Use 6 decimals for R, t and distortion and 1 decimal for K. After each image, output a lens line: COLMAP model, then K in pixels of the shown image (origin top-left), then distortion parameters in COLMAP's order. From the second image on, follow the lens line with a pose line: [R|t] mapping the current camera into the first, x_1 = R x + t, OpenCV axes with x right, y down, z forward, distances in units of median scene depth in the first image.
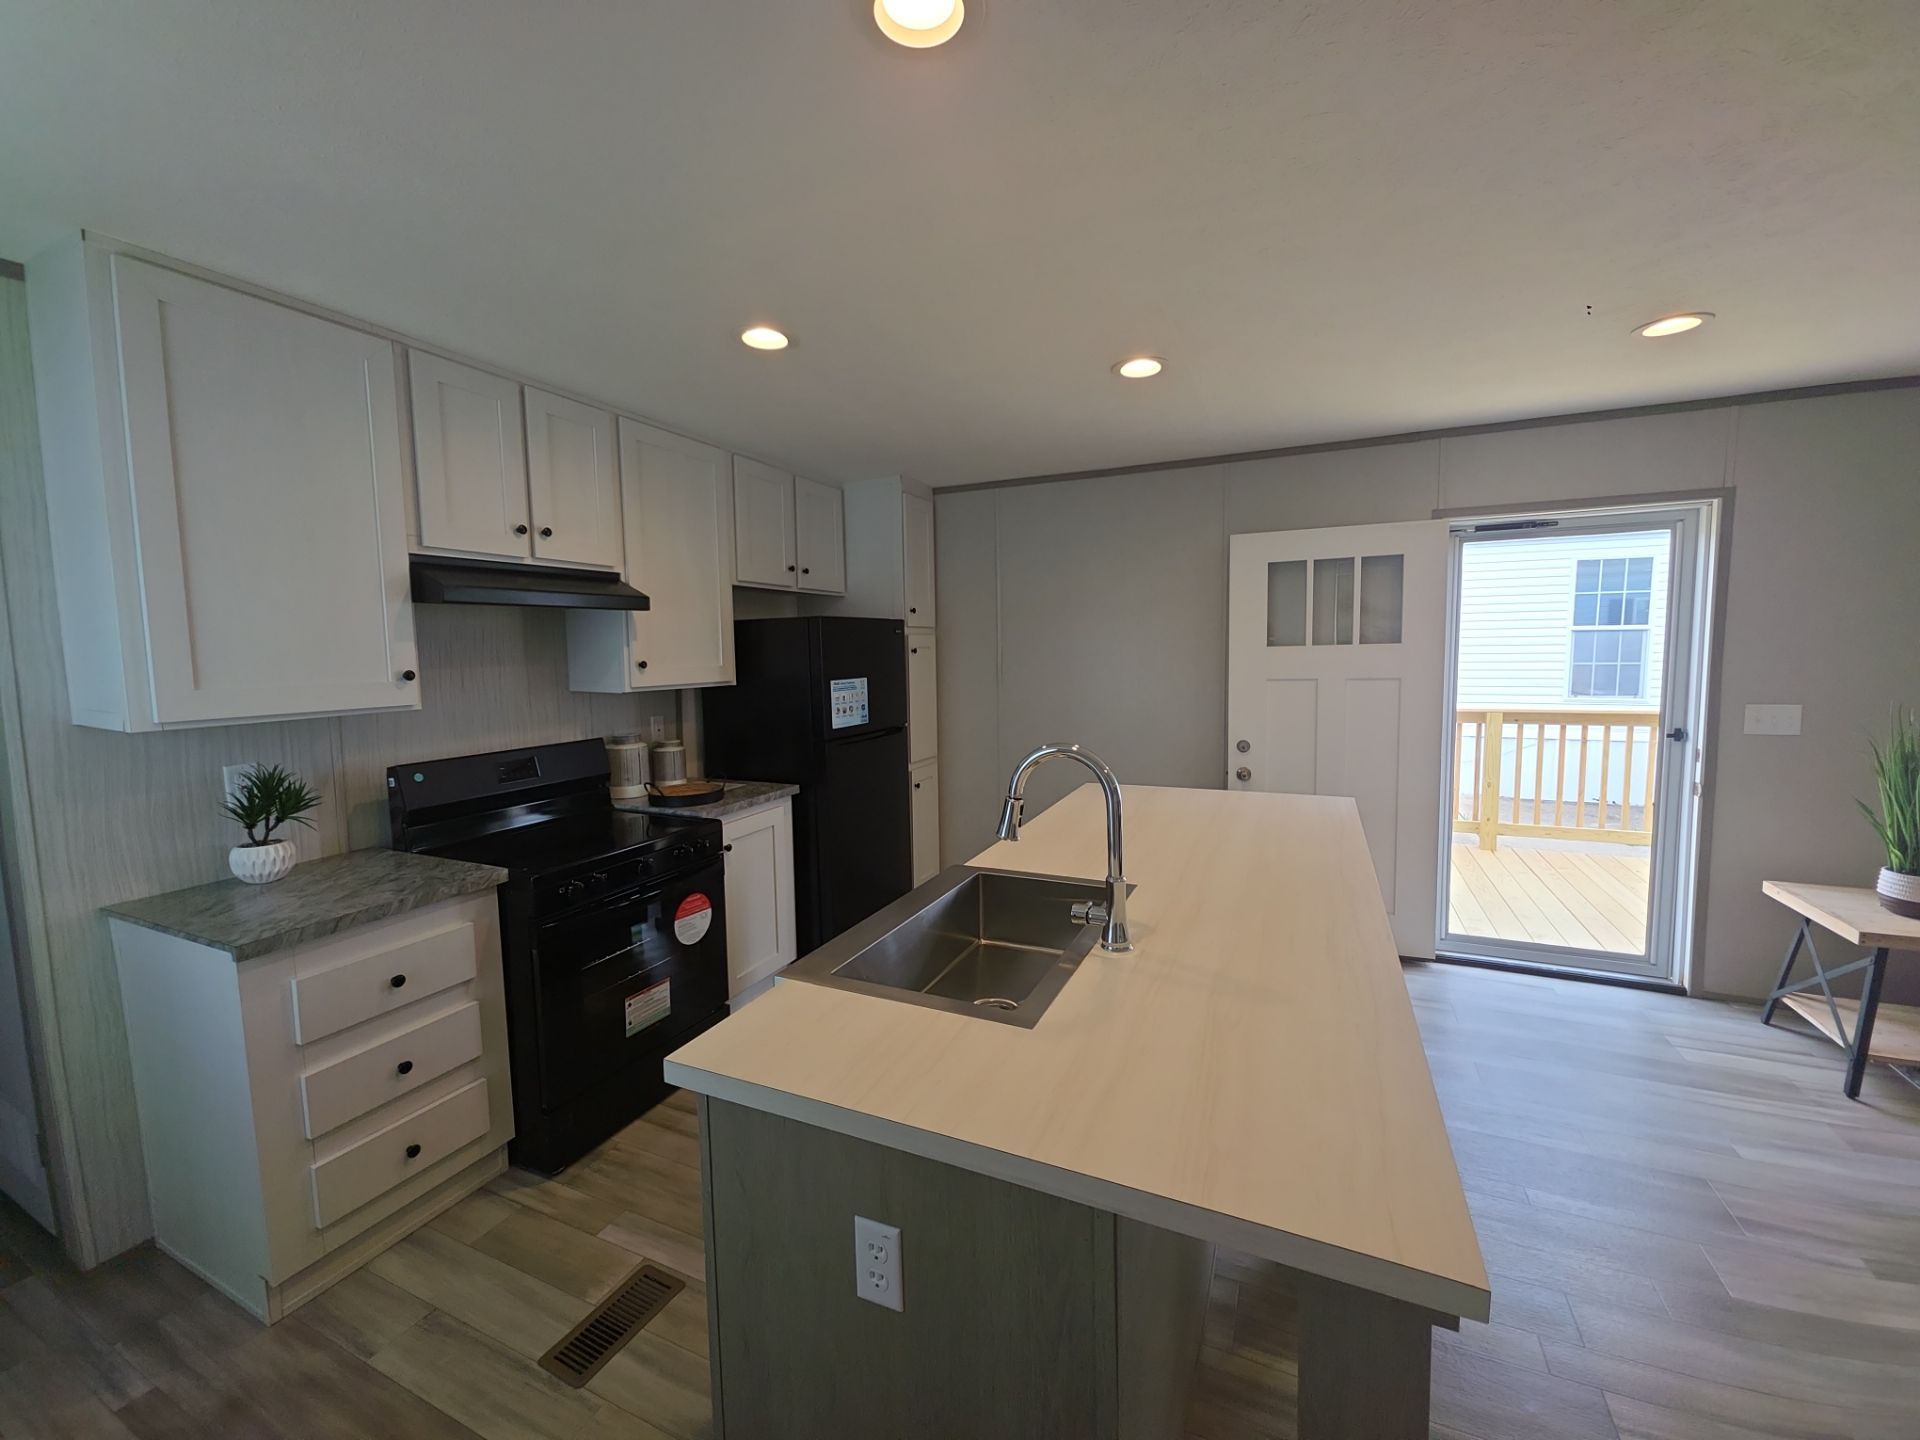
lens RADIAL K [[762.6, 0, 959.2], [0, 762.6, 721.2], [0, 0, 1]] dist [0.001451, -0.002110]
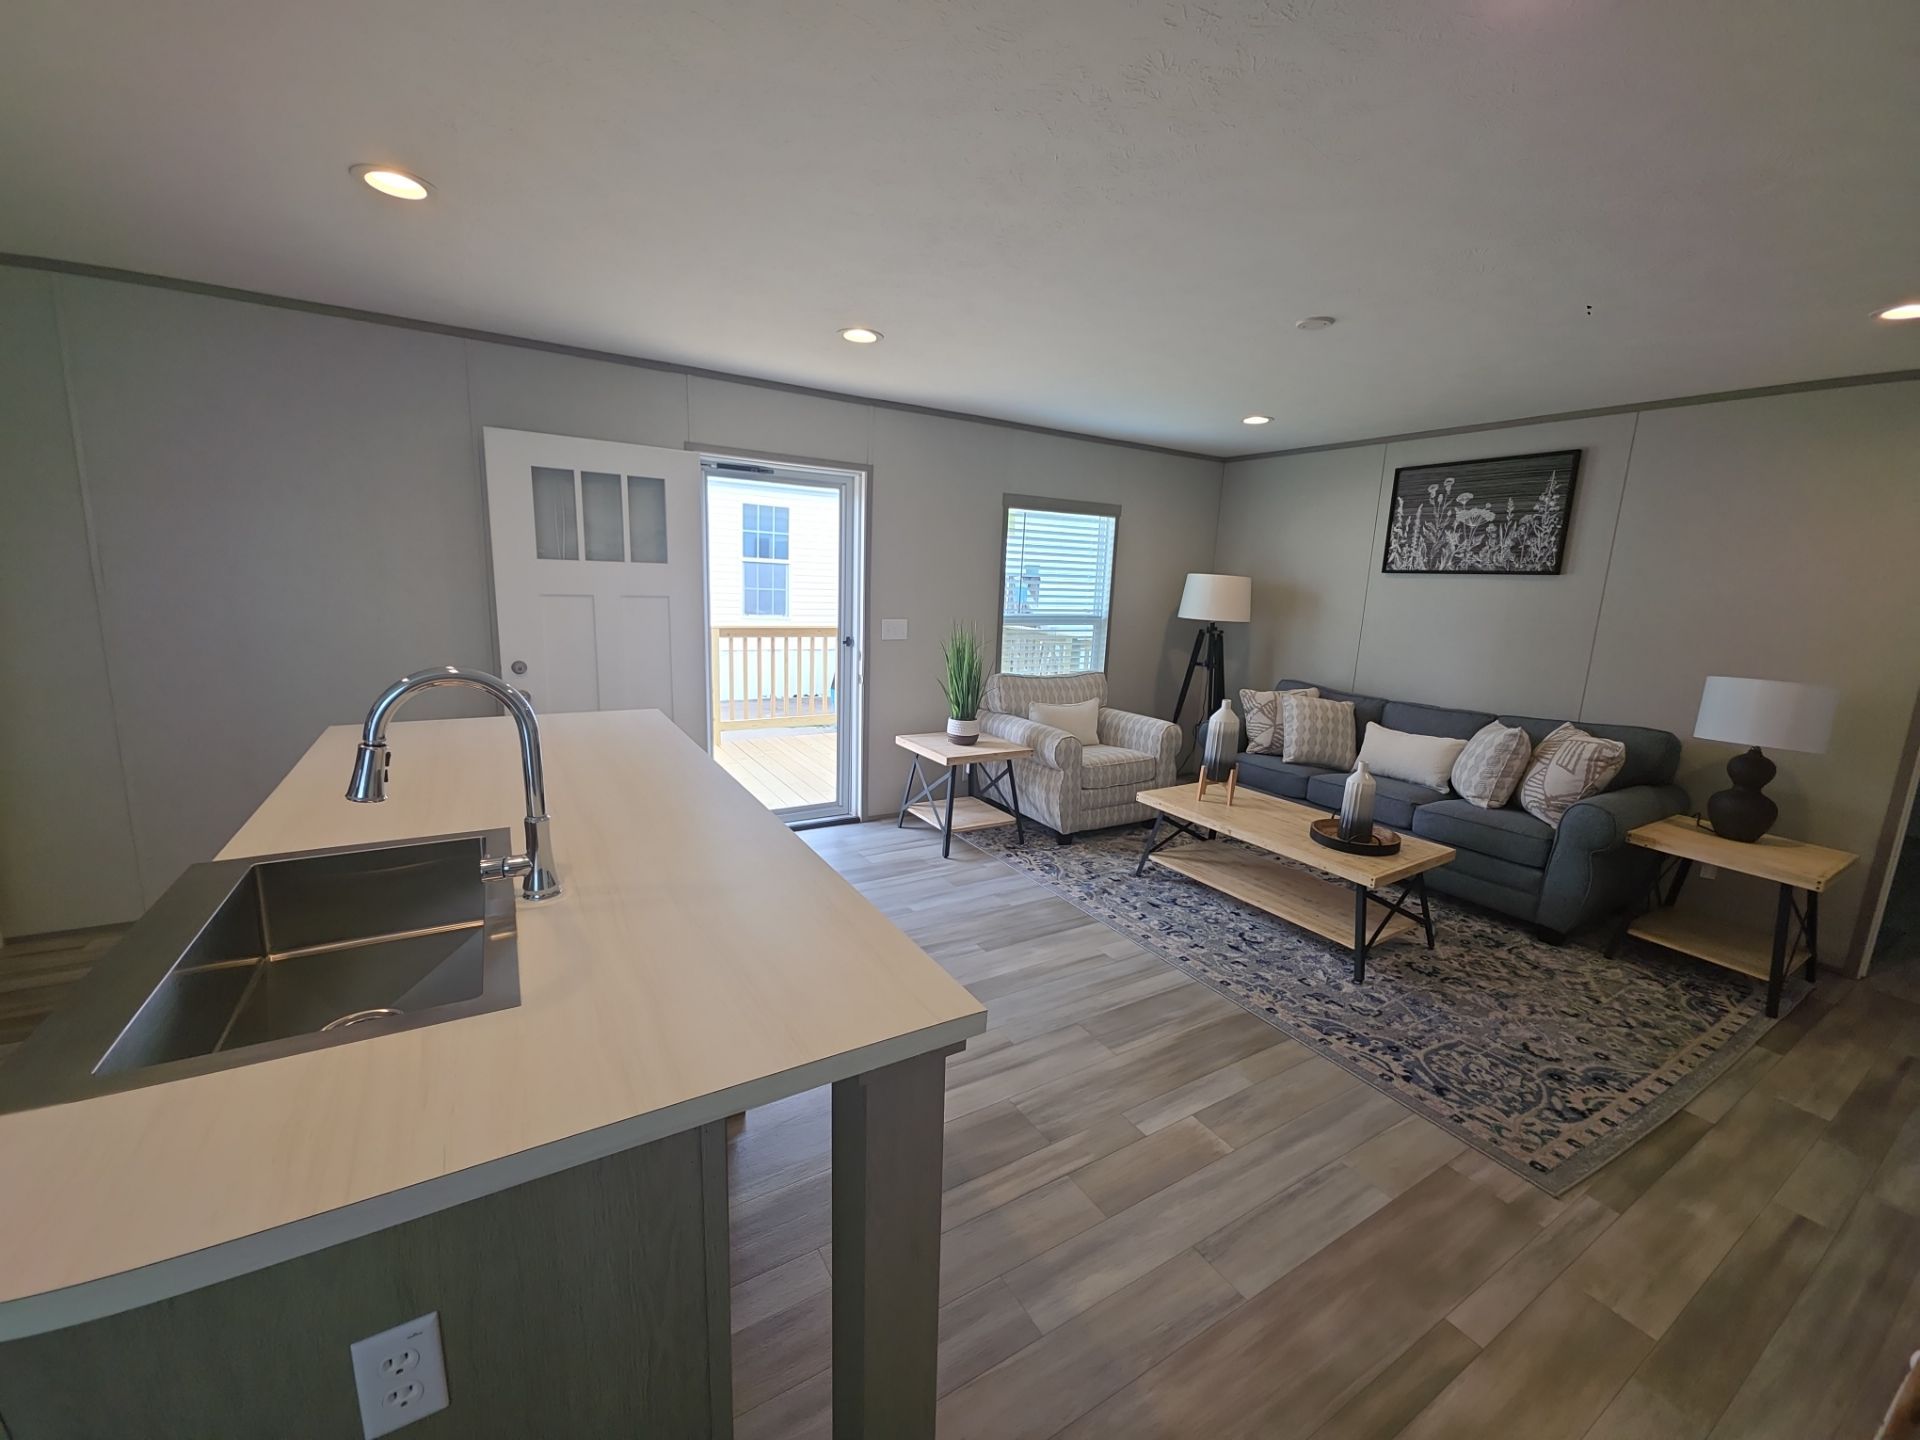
lens RADIAL K [[762.6, 0, 956.3], [0, 762.6, 719.1], [0, 0, 1]] dist [0.001451, -0.002110]
pose [[0.554382, -0.111311, 0.824785, -0.124962], [0.026434, 0.992871, 0.116228, 0.001907], [-0.831842, -0.042632, 0.553372, 0.061589]]
